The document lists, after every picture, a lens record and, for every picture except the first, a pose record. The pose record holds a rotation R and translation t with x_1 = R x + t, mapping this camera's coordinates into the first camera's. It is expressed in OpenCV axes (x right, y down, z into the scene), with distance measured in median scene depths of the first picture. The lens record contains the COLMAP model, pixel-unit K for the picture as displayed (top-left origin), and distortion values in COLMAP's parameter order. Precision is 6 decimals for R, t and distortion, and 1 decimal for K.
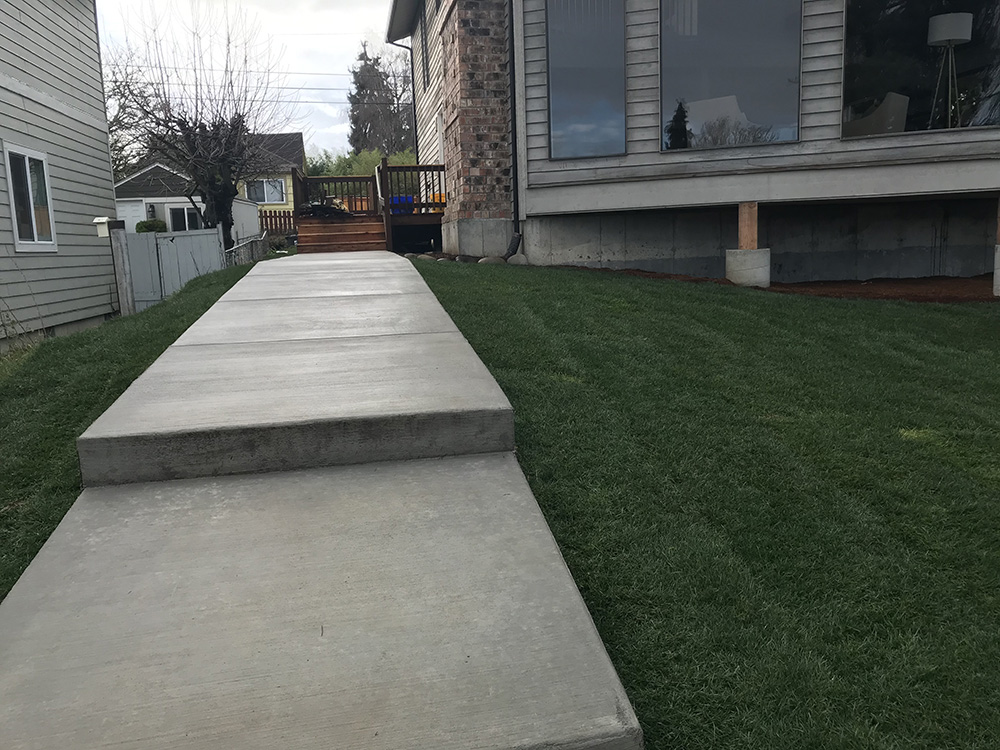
lens RADIAL K [[822.0, 0, 497.1], [0, 822.0, 373.1], [0, 0, 1]] dist [0.034846, -0.028189]
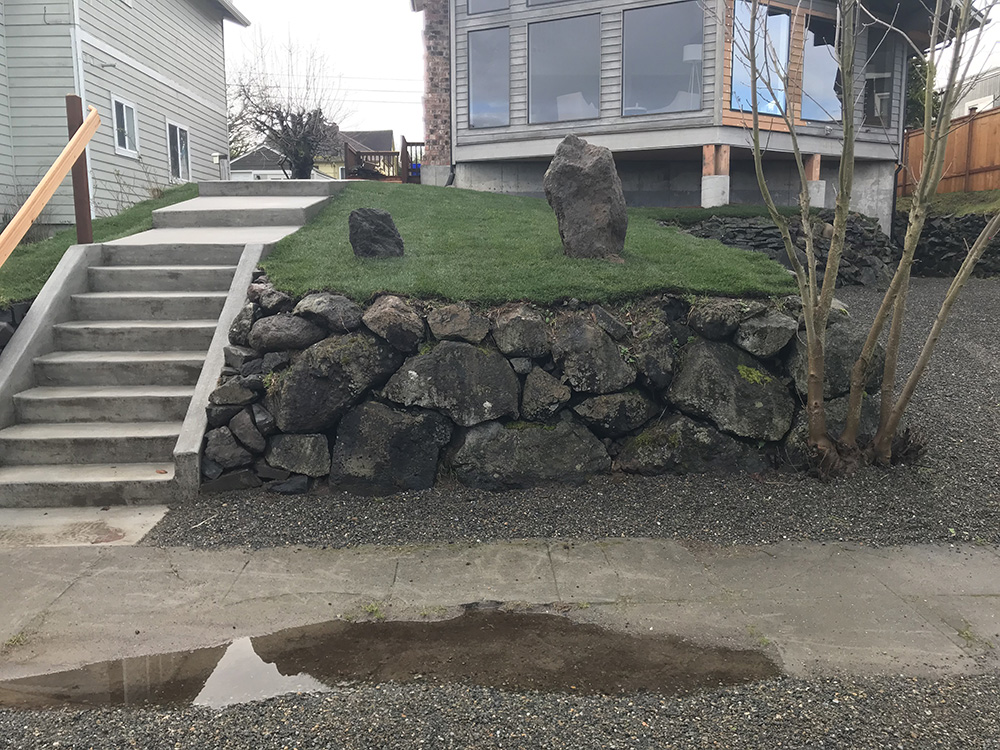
lens RADIAL K [[822.0, 0, 501.6], [0, 822.0, 376.8], [0, 0, 1]] dist [0.034846, -0.028189]
pose [[0.991597, 0.046162, -0.120847, 0.345908], [-0.046609, 0.998913, -0.000875, 0.241022], [0.120675, 0.006500, 0.992671, -0.651769]]
